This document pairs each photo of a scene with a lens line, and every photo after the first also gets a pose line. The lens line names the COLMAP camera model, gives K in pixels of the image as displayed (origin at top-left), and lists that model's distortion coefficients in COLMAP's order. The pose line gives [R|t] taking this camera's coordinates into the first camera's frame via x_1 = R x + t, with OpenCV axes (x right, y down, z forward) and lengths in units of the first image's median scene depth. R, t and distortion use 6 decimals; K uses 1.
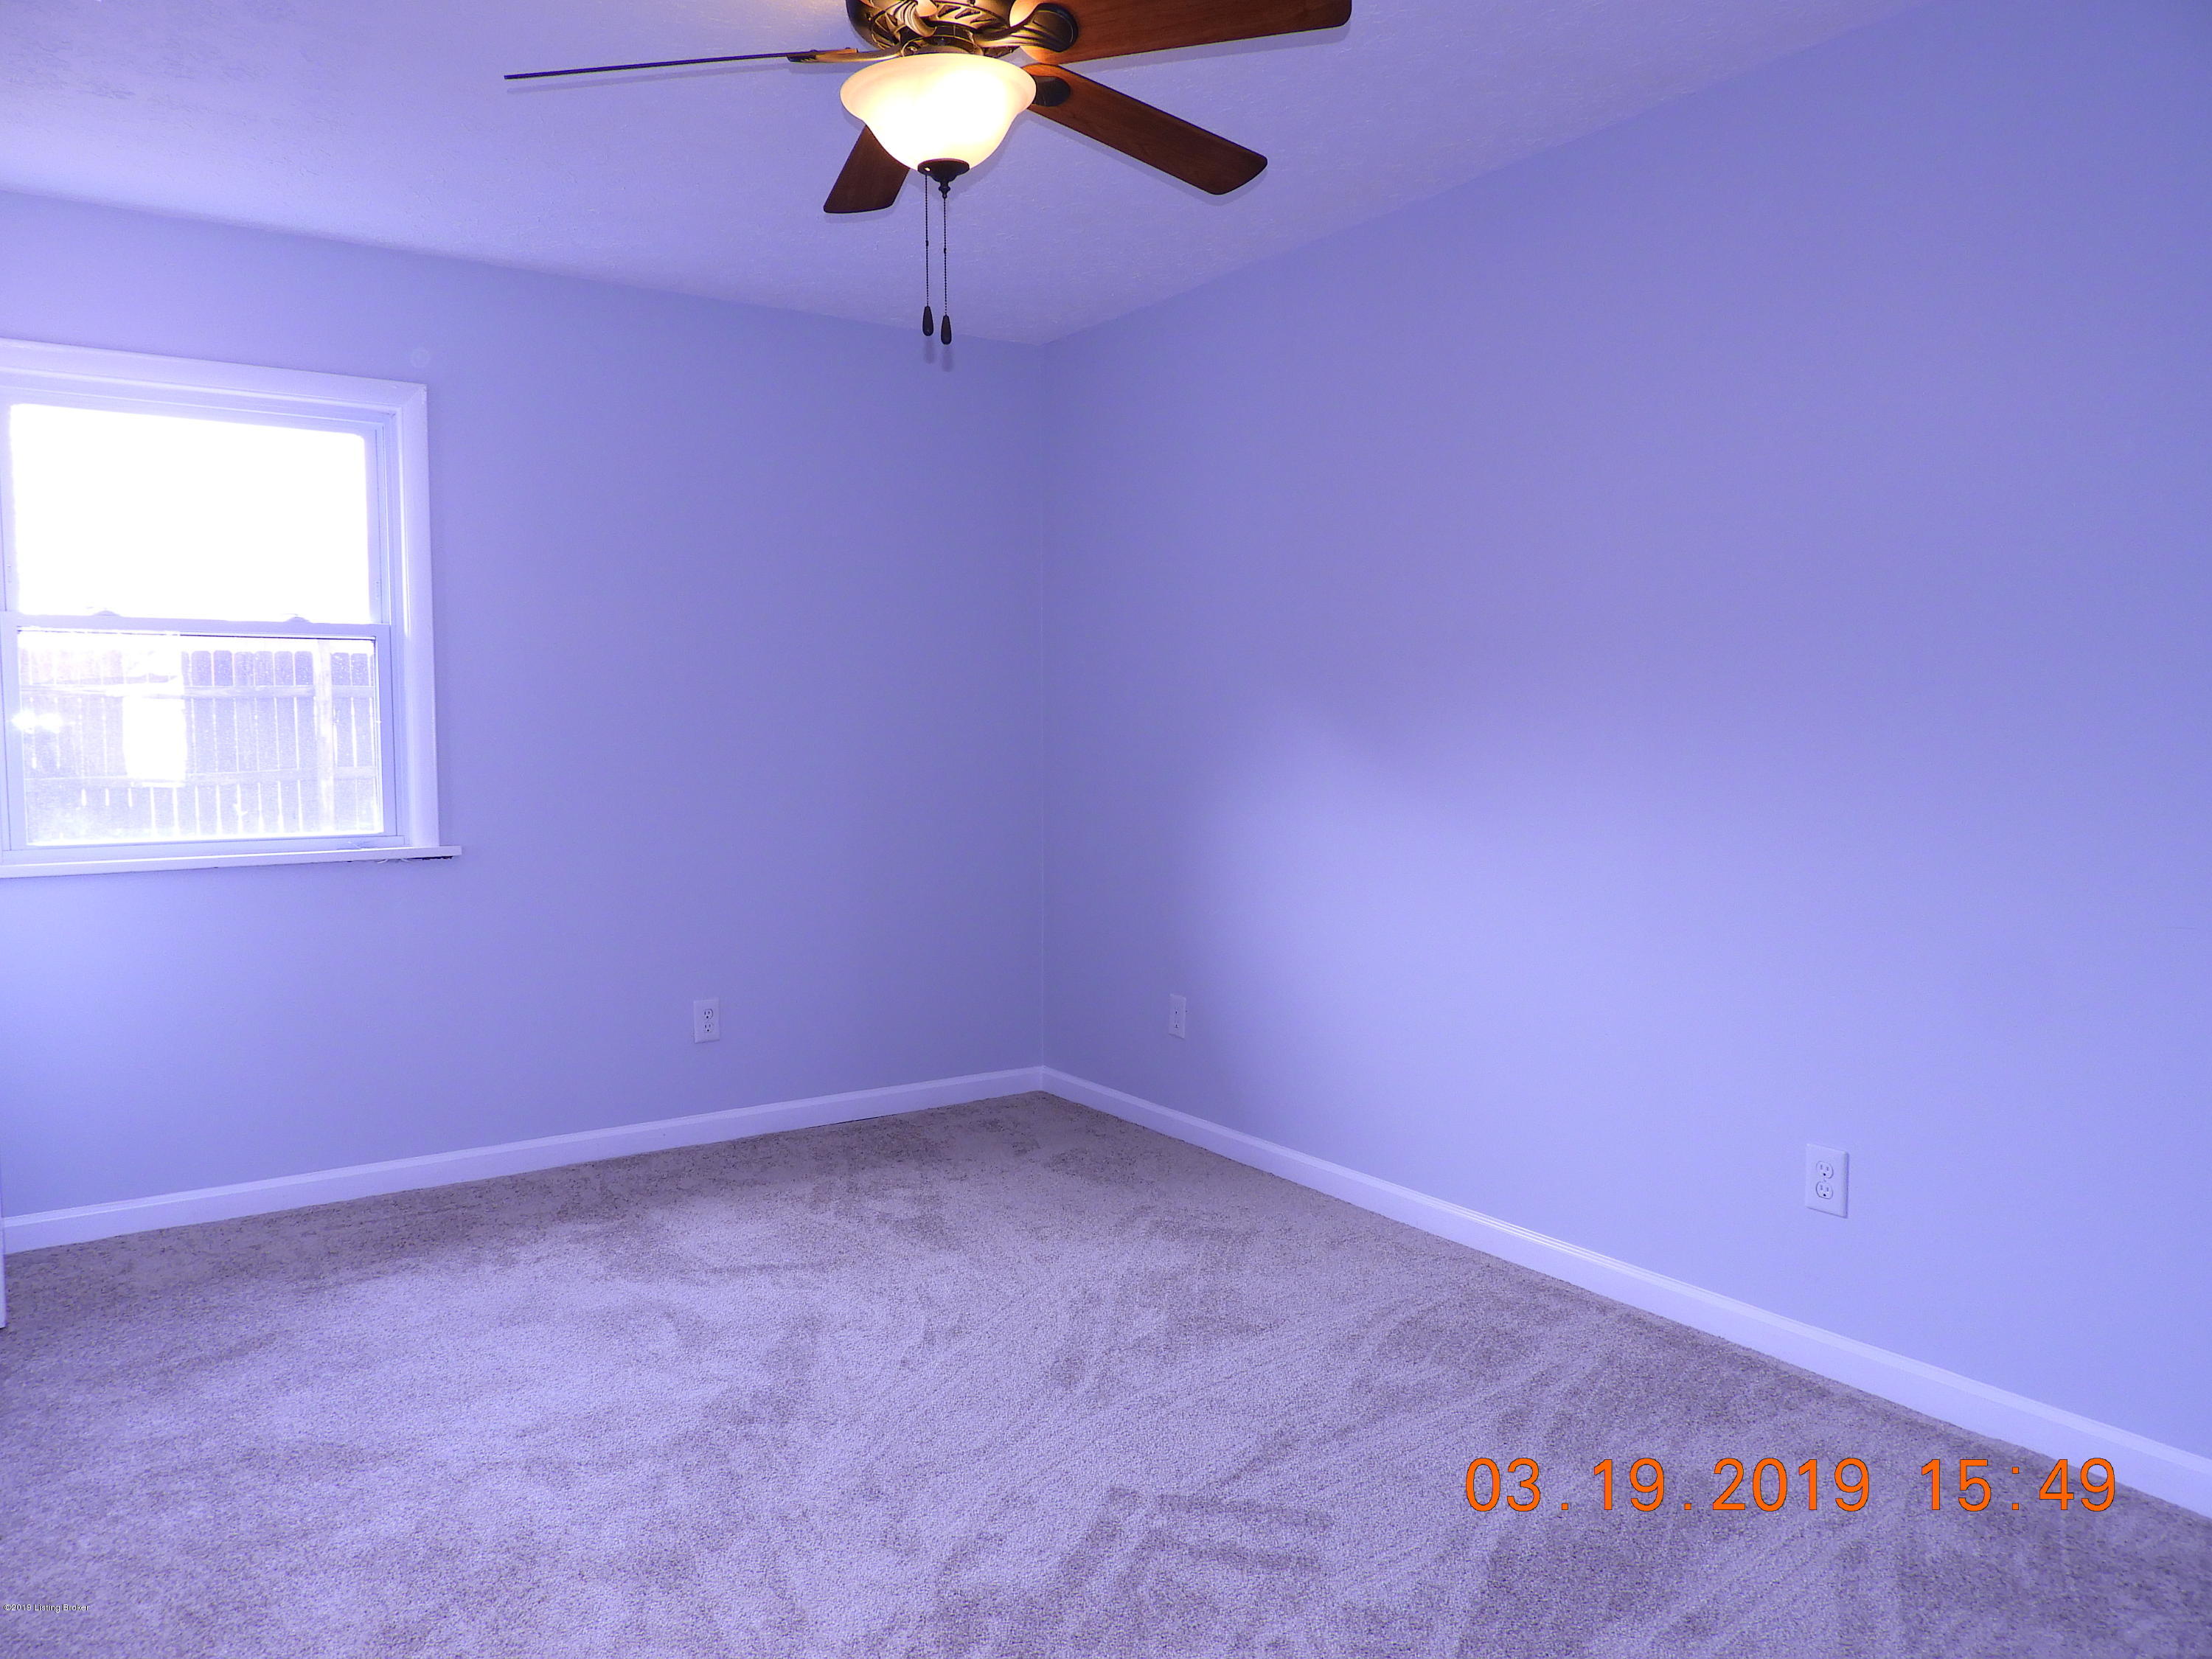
lens RADIAL K [[1566.8, 0, 1106.0], [0, 1566.8, 829.5], [0, 0, 1]] dist [0.005742, -0.000684]
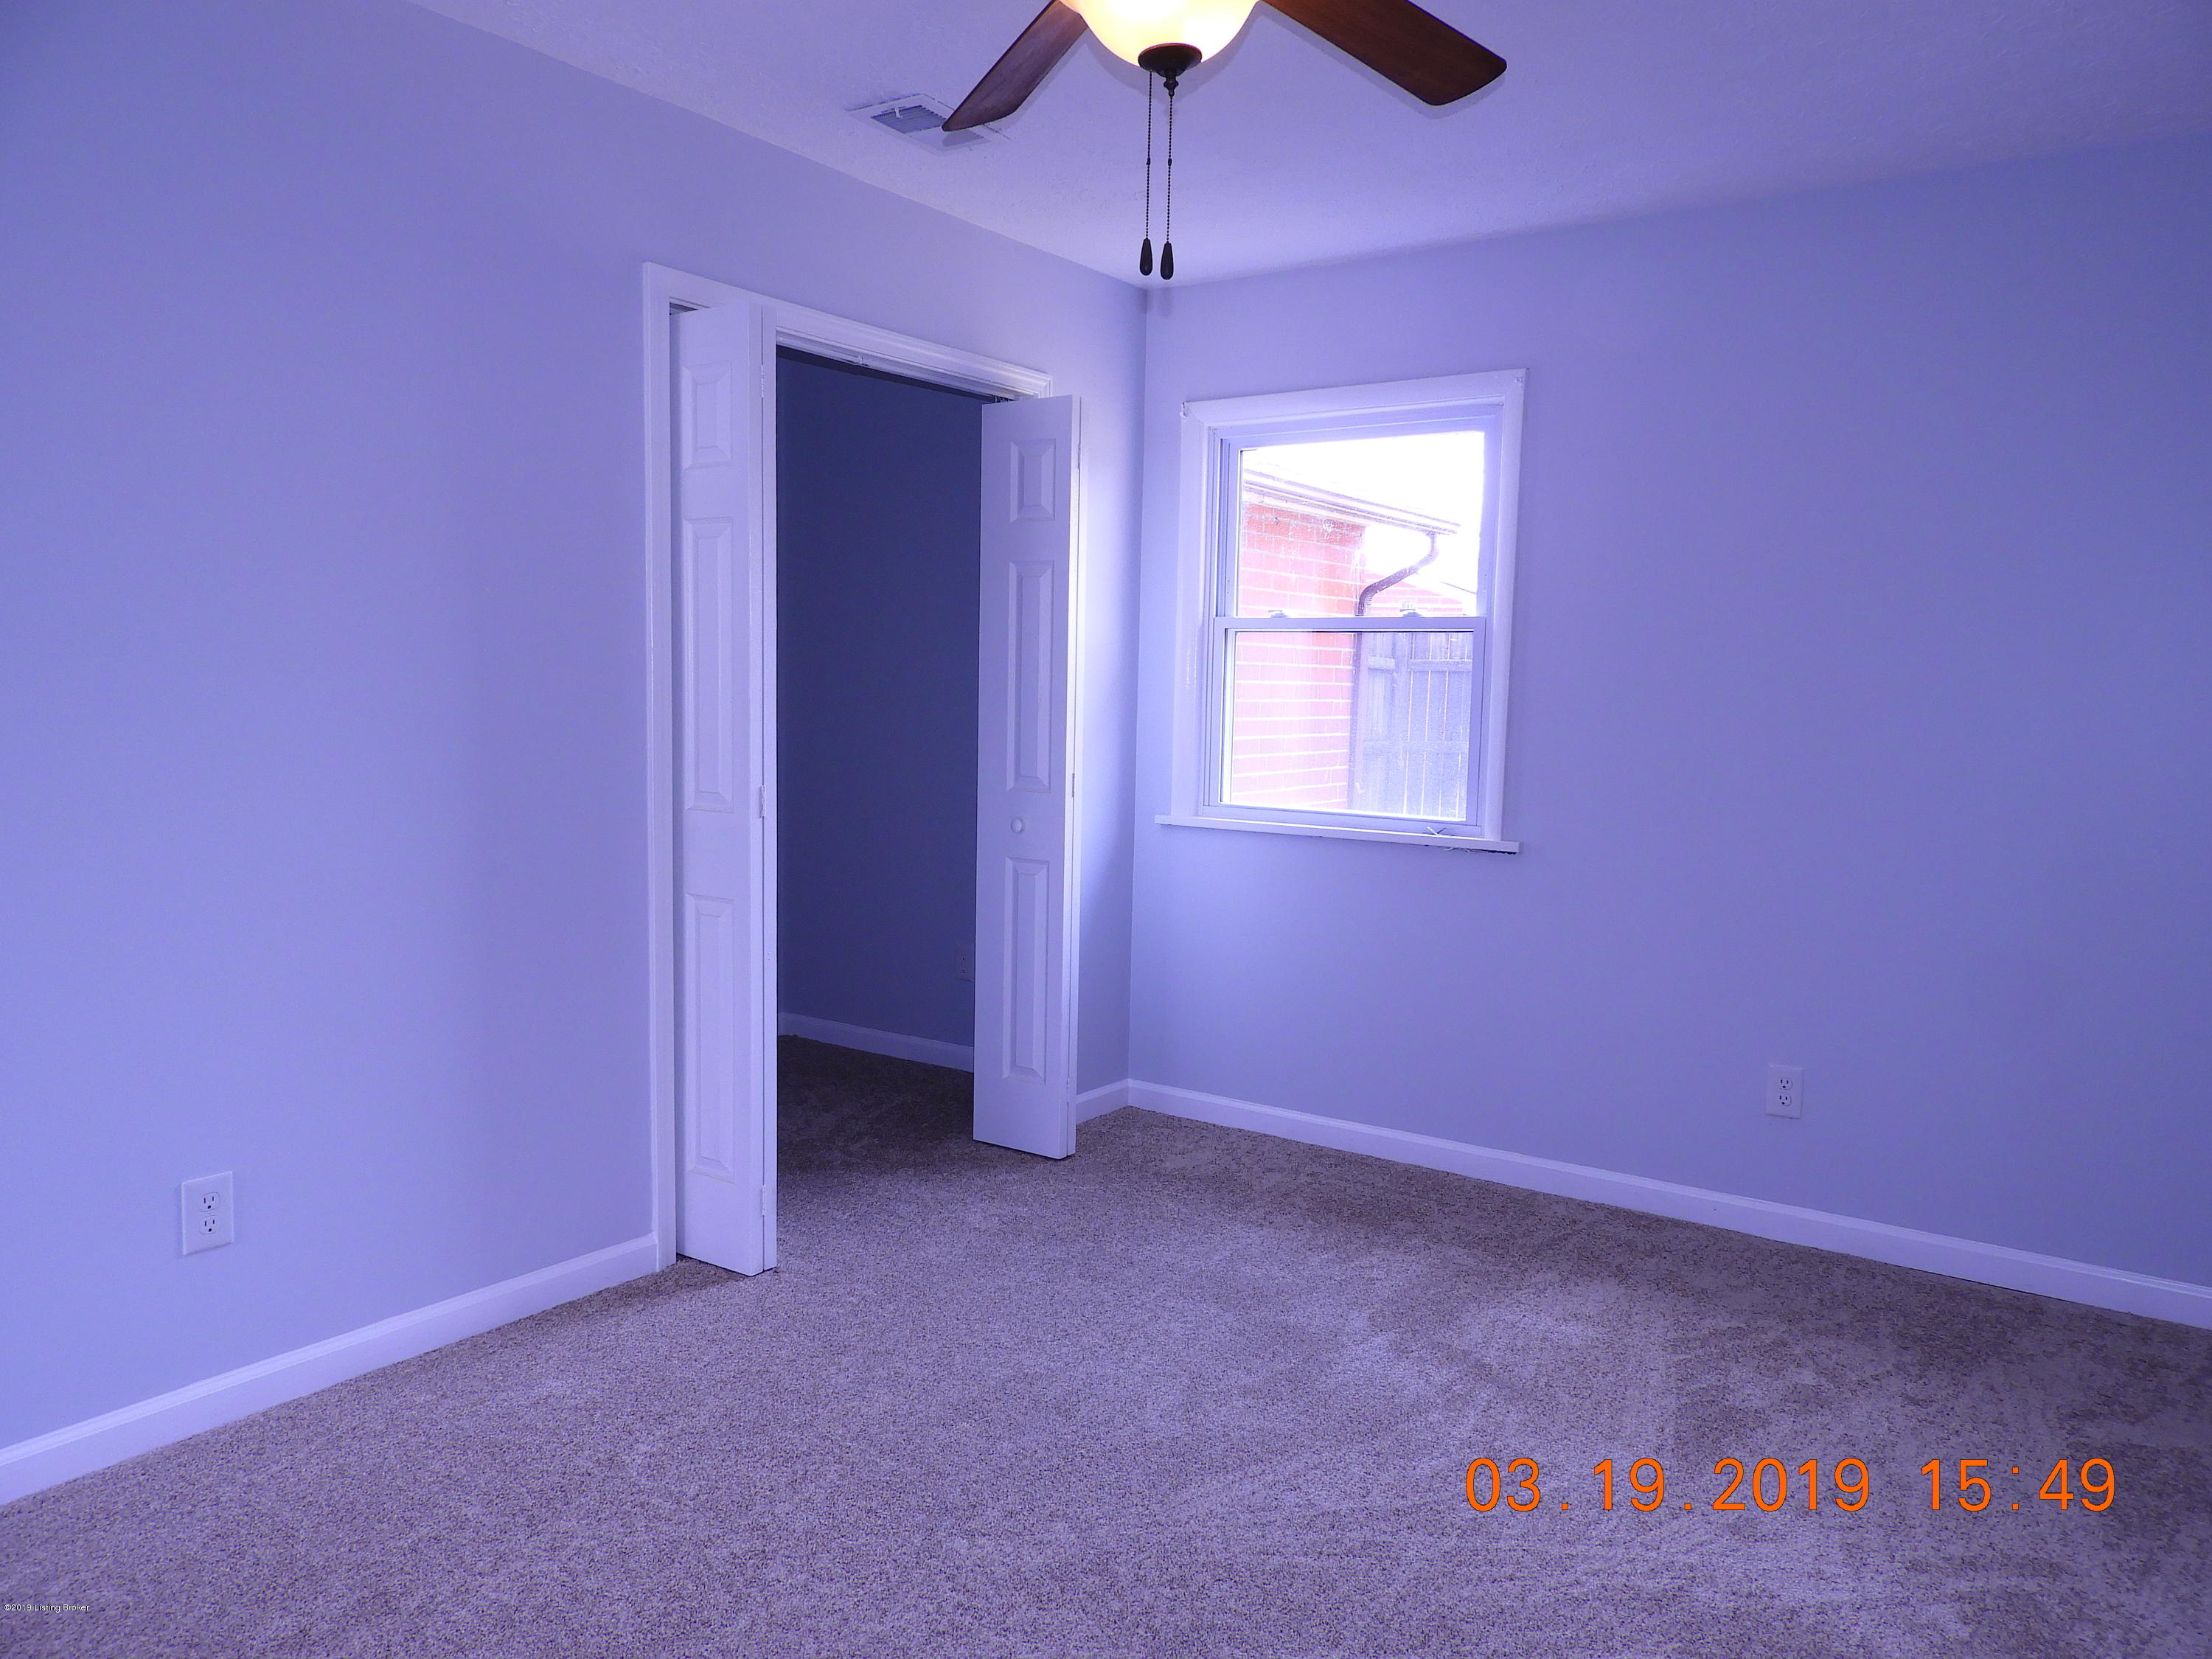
lens RADIAL K [[1566.8, 0, 1106.0], [0, 1566.8, 829.5], [0, 0, 1]] dist [0.005742, -0.000684]
pose [[0.360178, 0.100517, -0.927453, 0.411202], [-0.082406, 0.993720, 0.075697, -0.051930], [0.929237, 0.049163, 0.366199, 0.421964]]
